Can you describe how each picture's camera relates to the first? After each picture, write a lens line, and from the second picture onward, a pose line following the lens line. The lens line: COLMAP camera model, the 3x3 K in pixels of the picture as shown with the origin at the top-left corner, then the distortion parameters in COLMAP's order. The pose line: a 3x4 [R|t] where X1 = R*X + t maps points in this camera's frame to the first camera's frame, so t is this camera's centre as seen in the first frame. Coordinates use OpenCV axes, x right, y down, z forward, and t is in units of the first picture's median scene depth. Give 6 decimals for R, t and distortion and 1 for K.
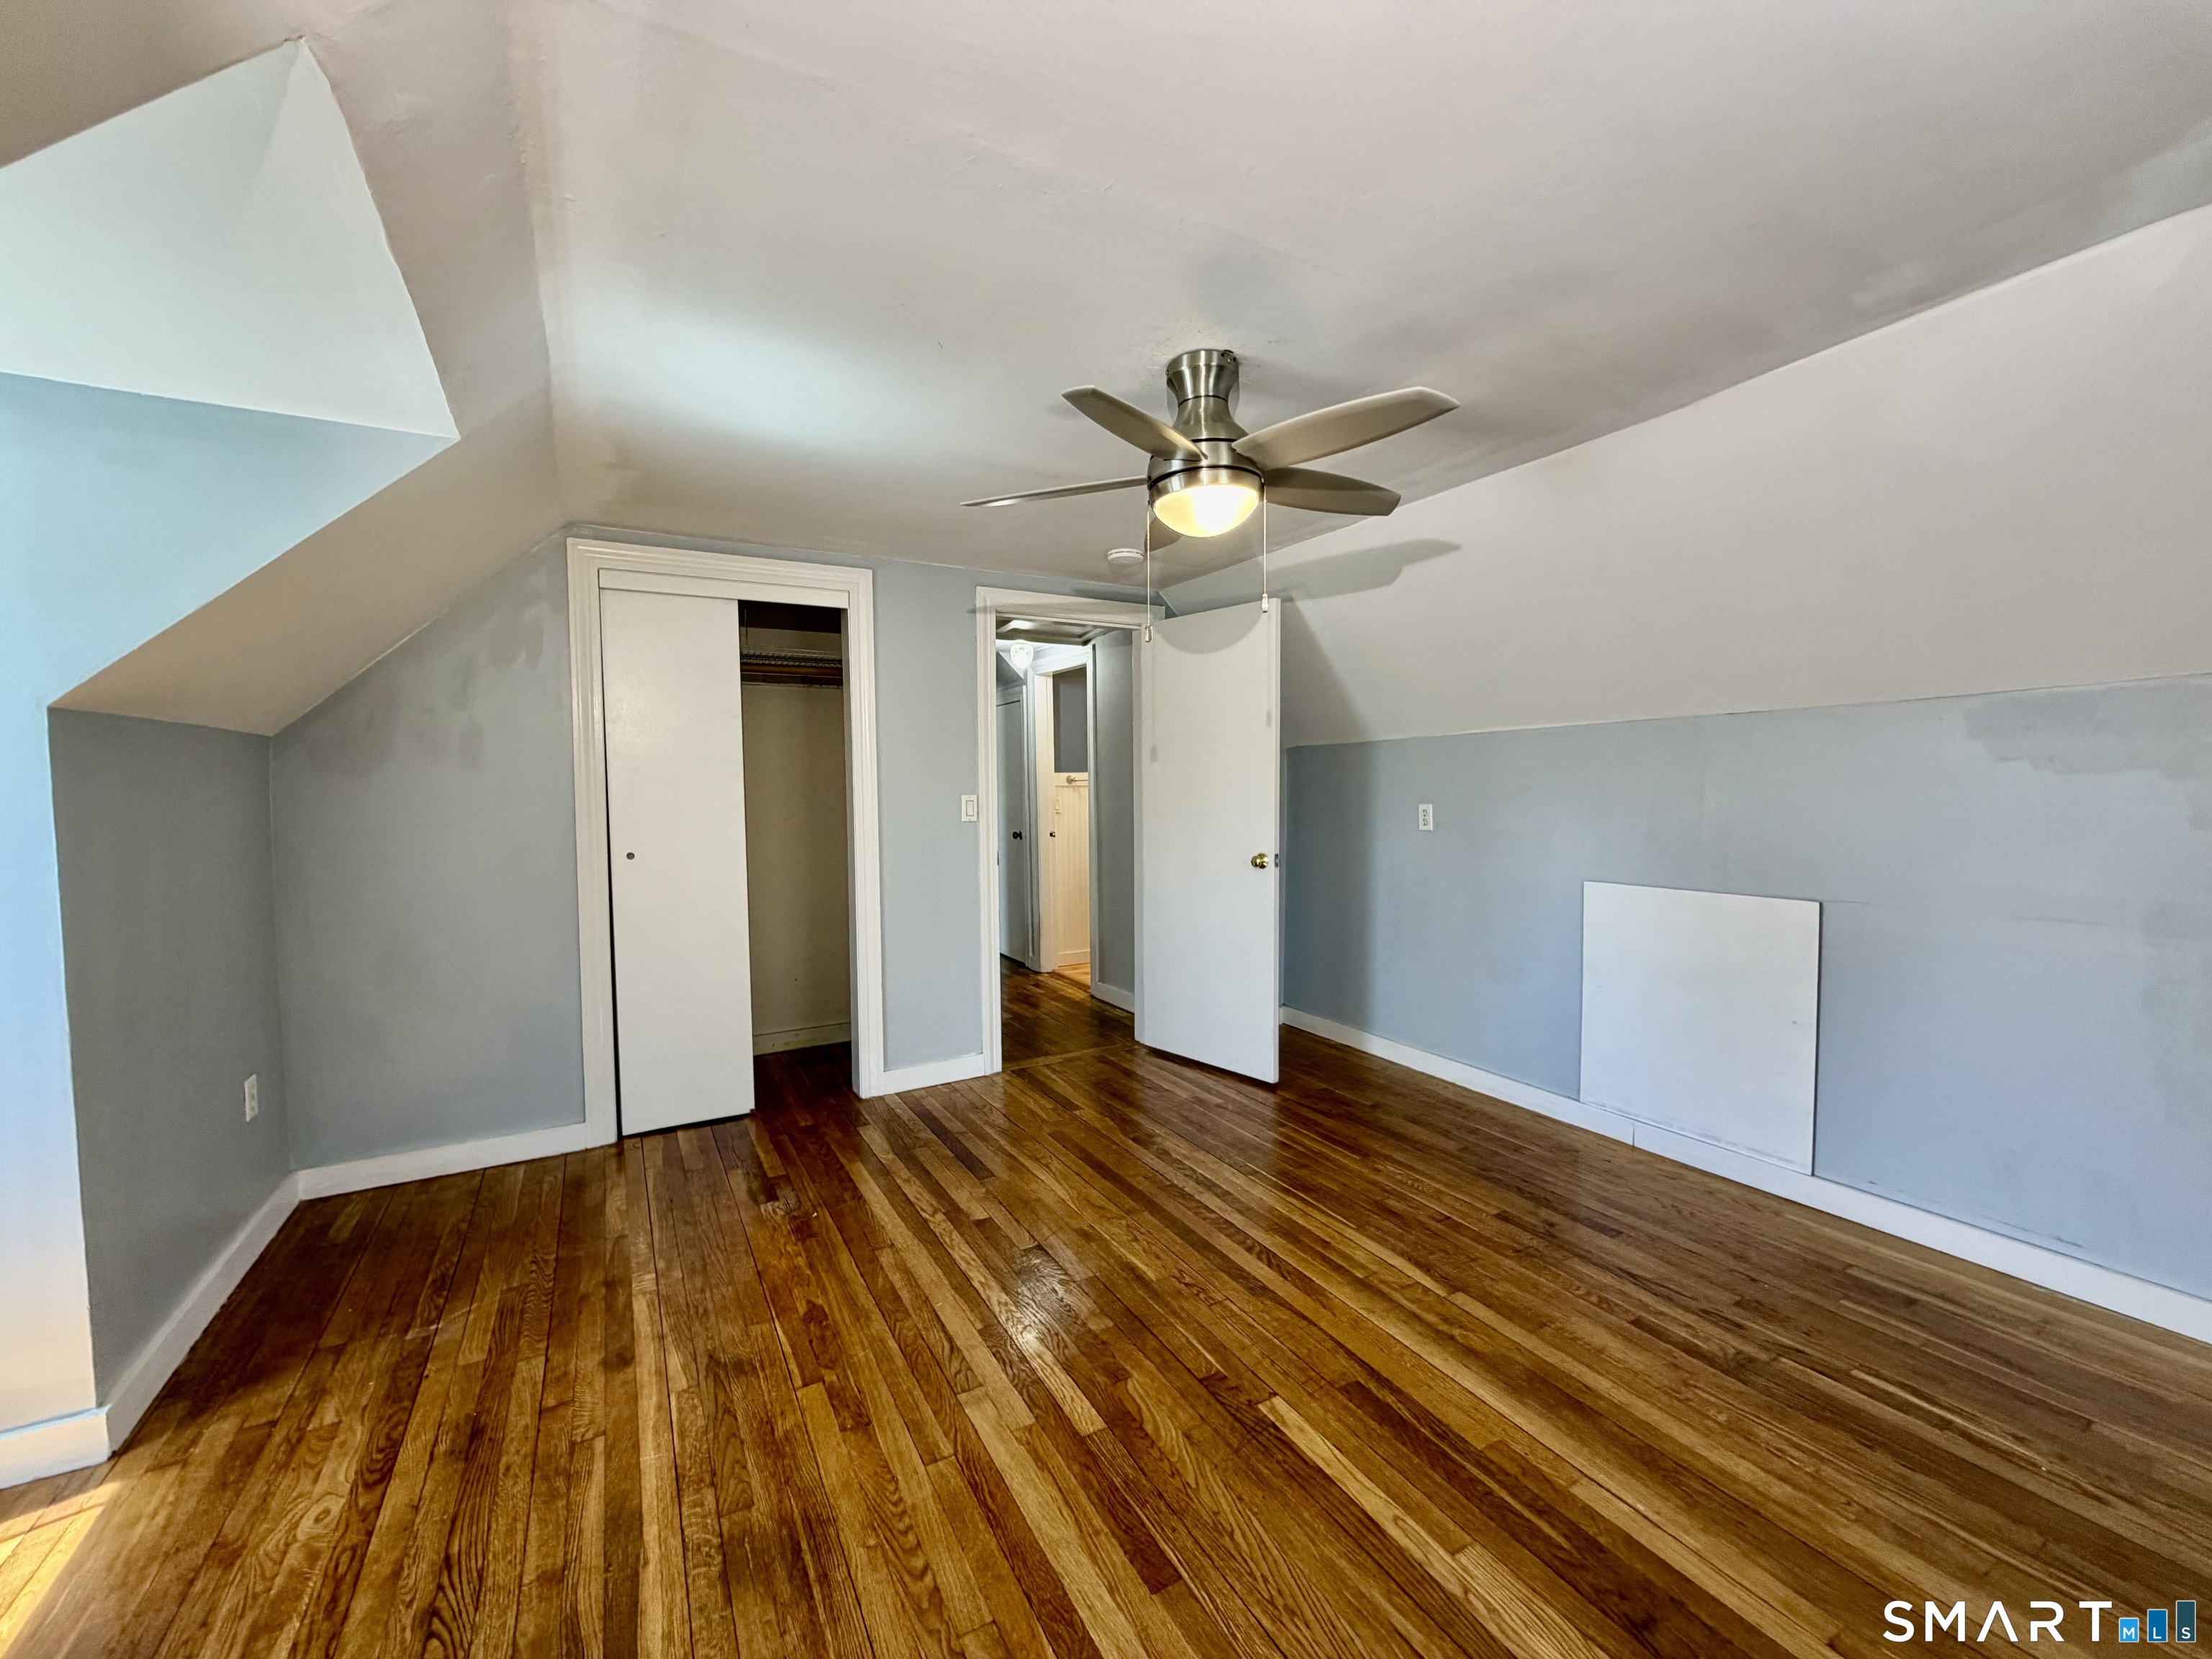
lens RADIAL K [[881.3, 0, 1098.1], [0, 881.3, 828.5], [0, 0, 1]] dist [-0.000573, 0.000631]
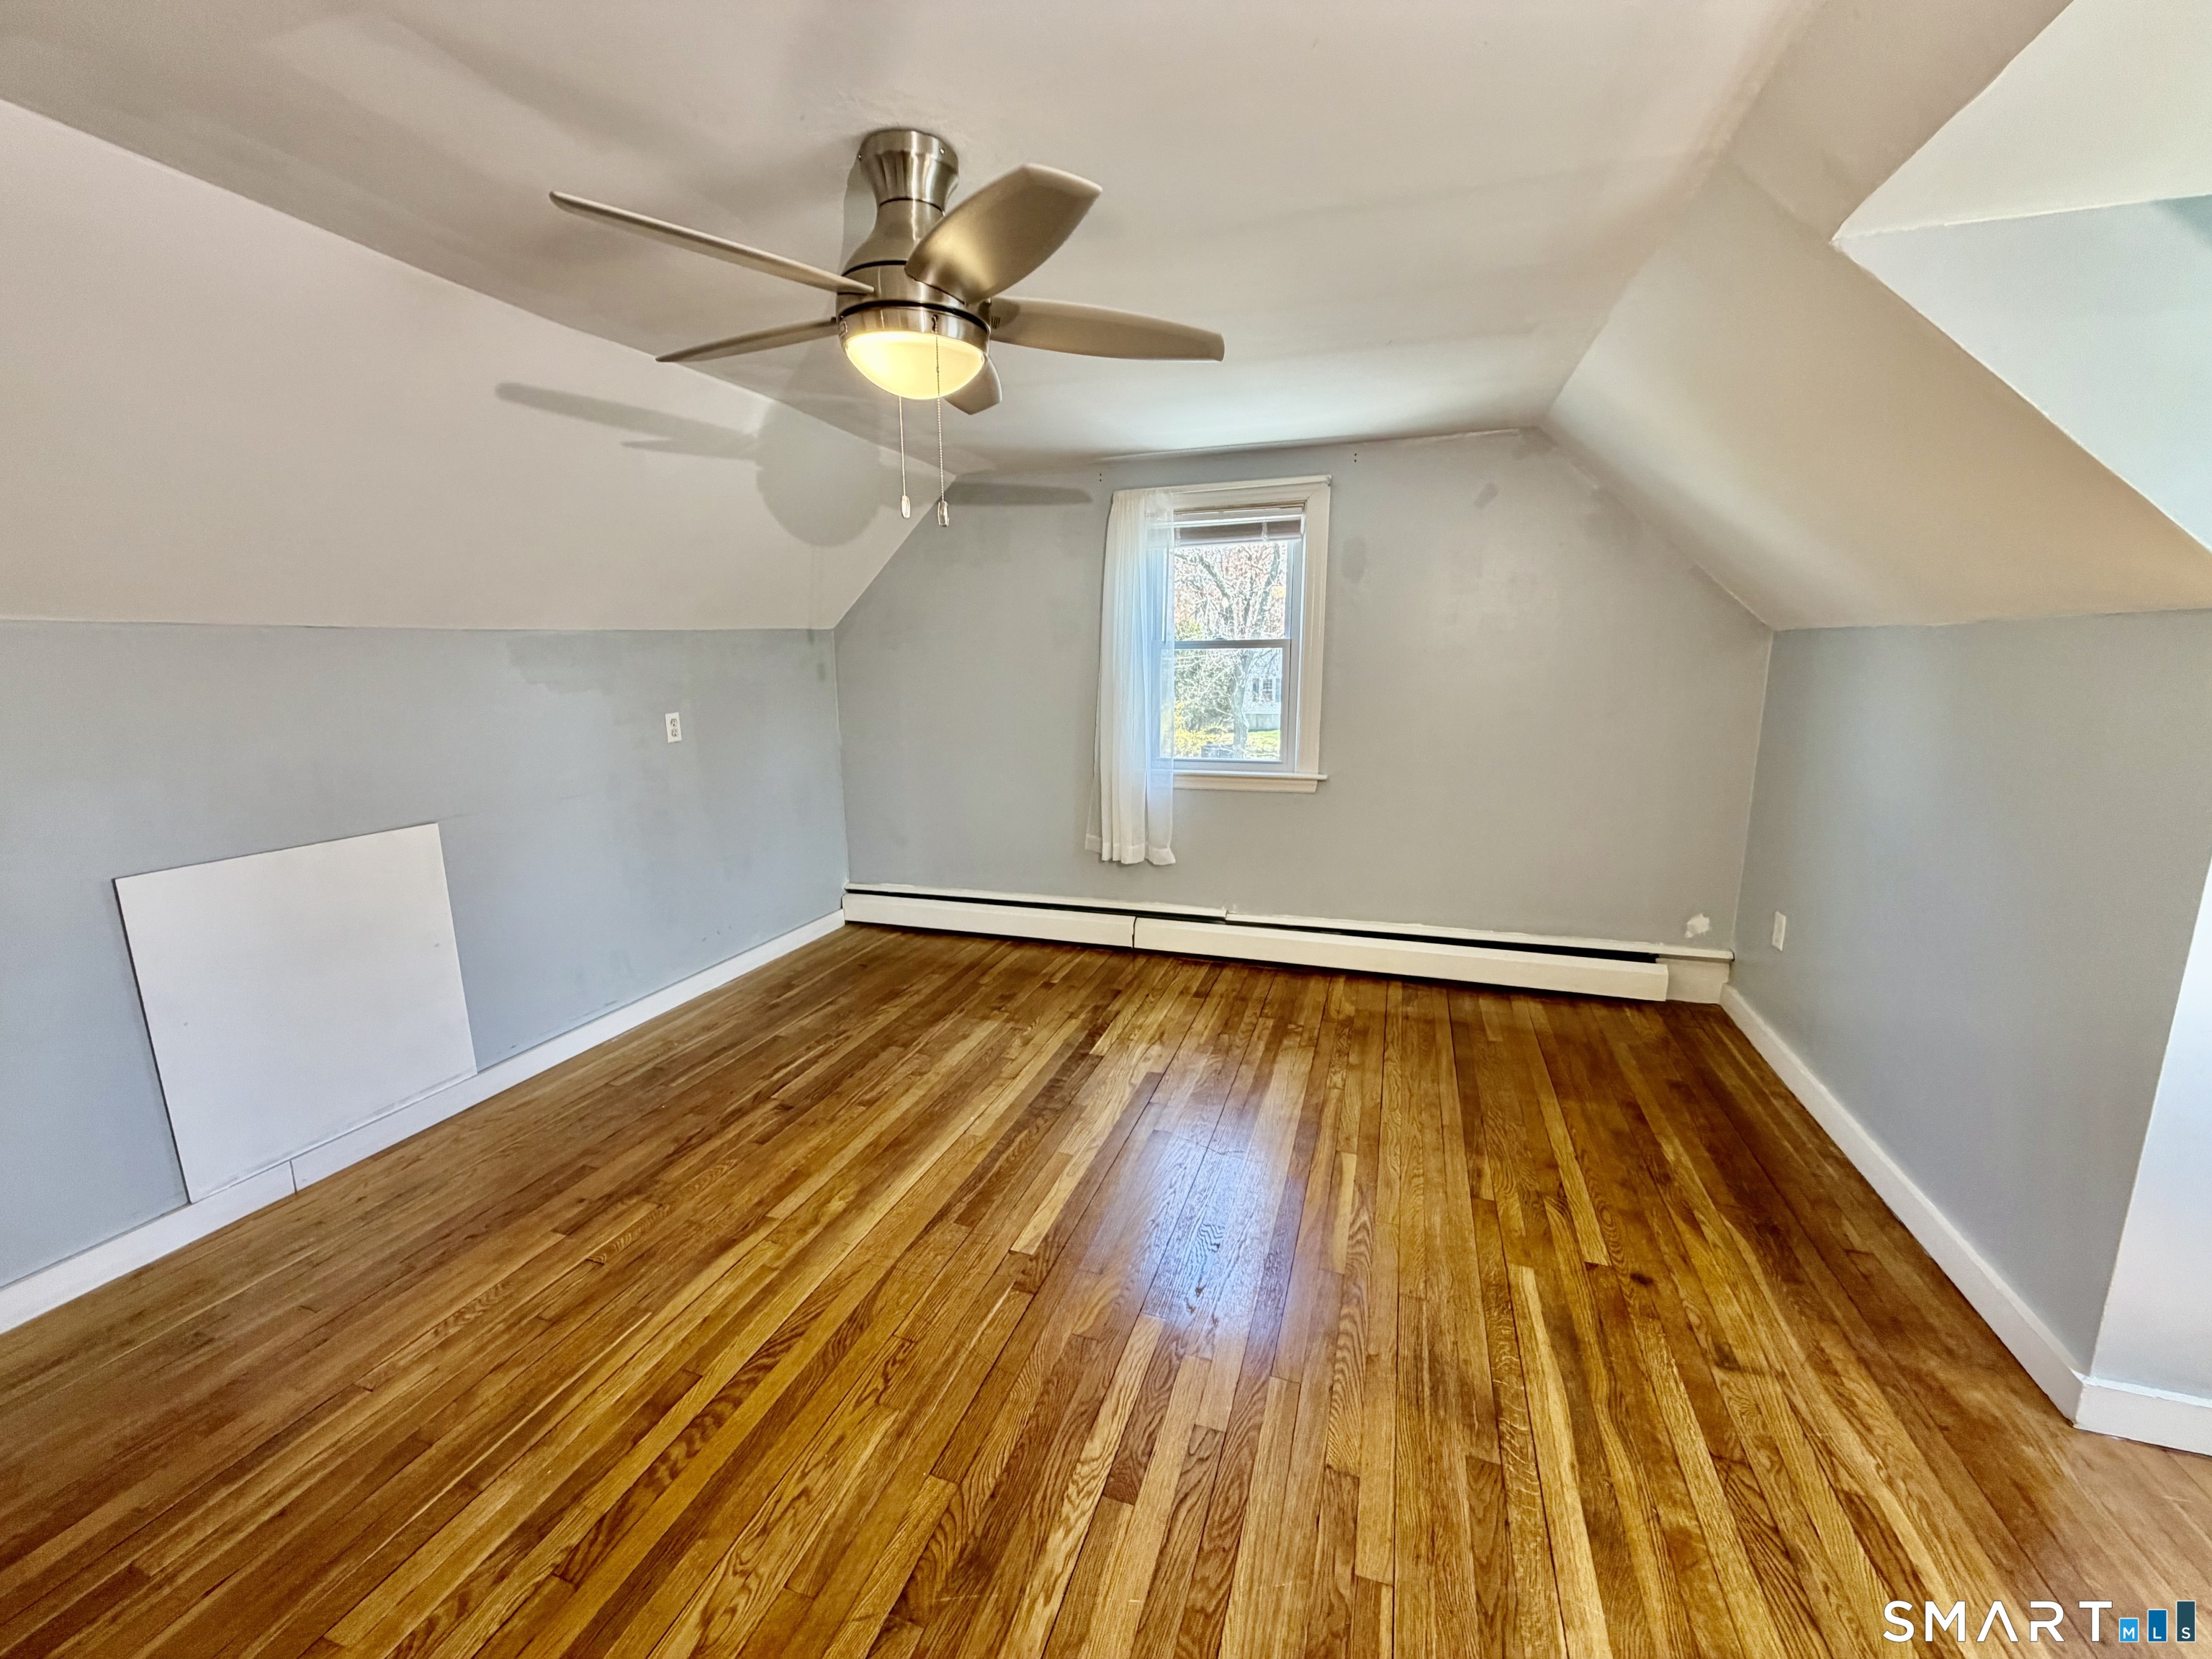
lens RADIAL K [[881.3, 0, 1098.8], [0, 881.3, 829.1], [0, 0, 1]] dist [-0.000573, 0.000631]
pose [[-0.673495, -0.126310, 0.728320, -0.561426], [0.048408, 0.975641, 0.213966, -0.114026], [-0.737605, 0.179362, -0.650975, 1.374534]]
